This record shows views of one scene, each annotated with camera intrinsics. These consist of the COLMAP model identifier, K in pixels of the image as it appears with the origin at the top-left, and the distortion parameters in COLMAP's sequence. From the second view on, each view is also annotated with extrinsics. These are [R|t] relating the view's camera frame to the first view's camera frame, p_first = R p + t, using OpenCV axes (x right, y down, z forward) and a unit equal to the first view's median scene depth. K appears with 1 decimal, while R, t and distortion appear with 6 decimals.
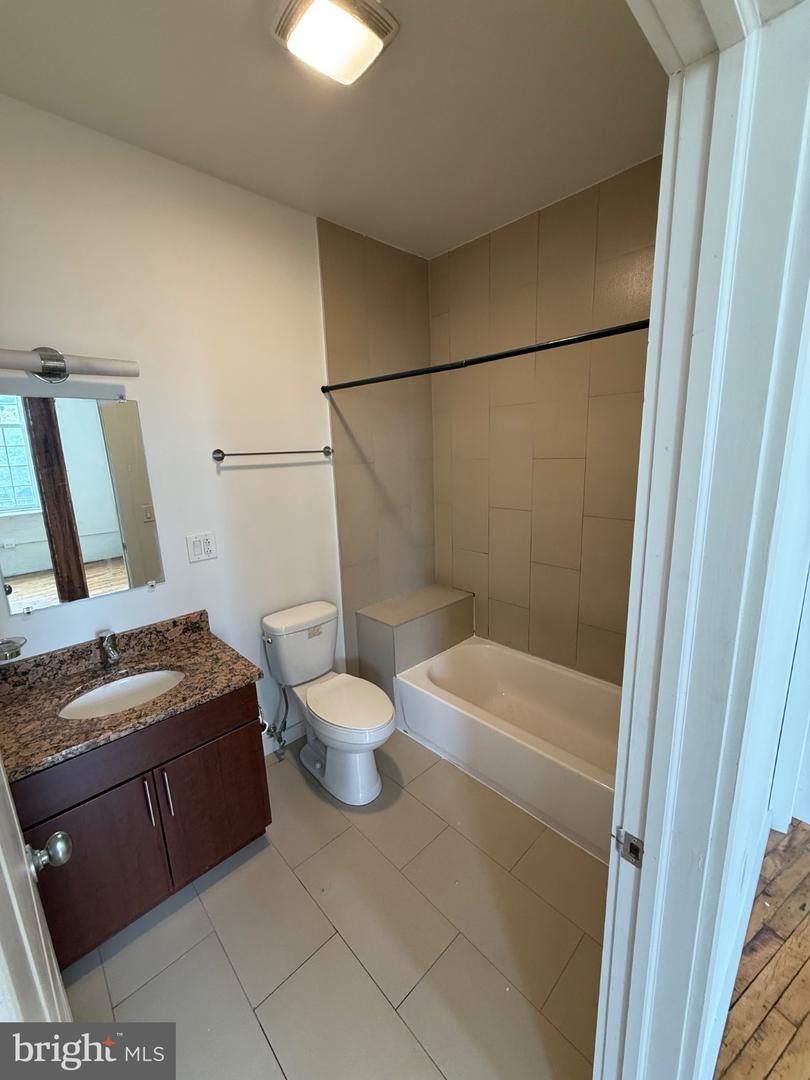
lens RADIAL K [[429.1, 0, 404.3], [0, 429.1, 537.6], [0, 0, 1]] dist [0.001334, -0.000123]
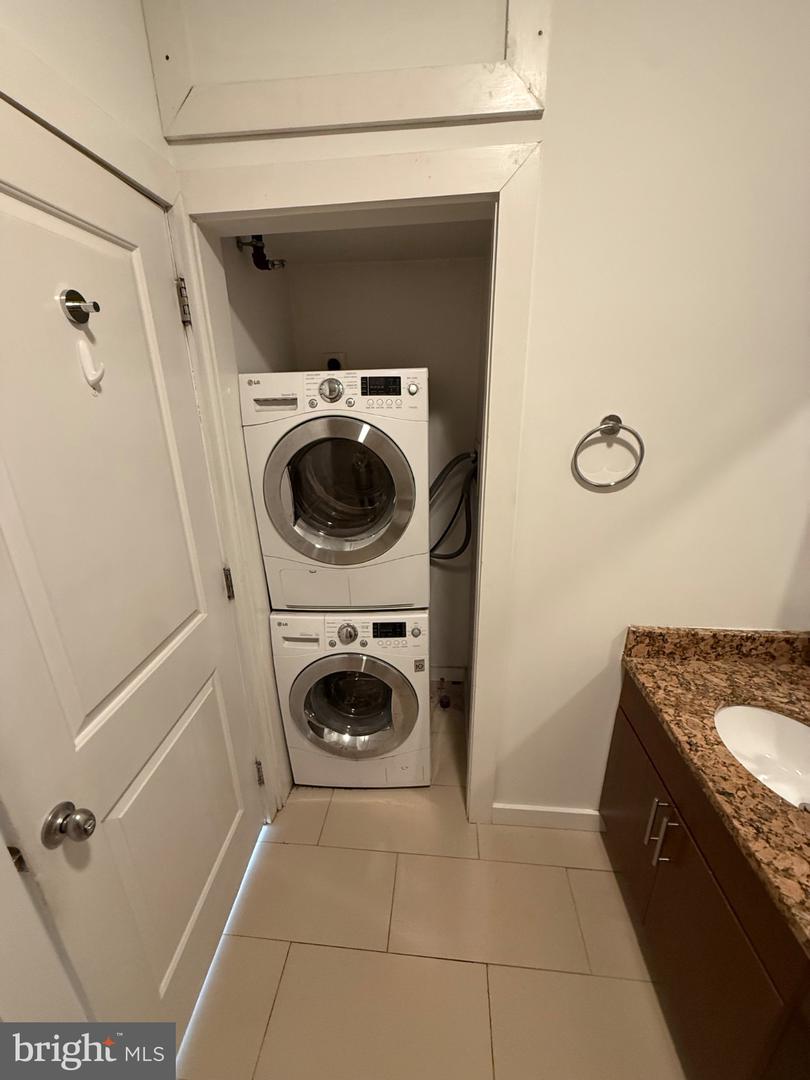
lens RADIAL K [[429.1, 0, 403.5], [0, 429.1, 537.3], [0, 0, 1]] dist [0.001334, -0.000123]
pose [[-0.750377, 0.265451, -0.605368, 0.126657], [-0.099230, 0.860208, 0.500196, -0.222601], [0.653520, 0.435406, -0.619139, 0.955436]]
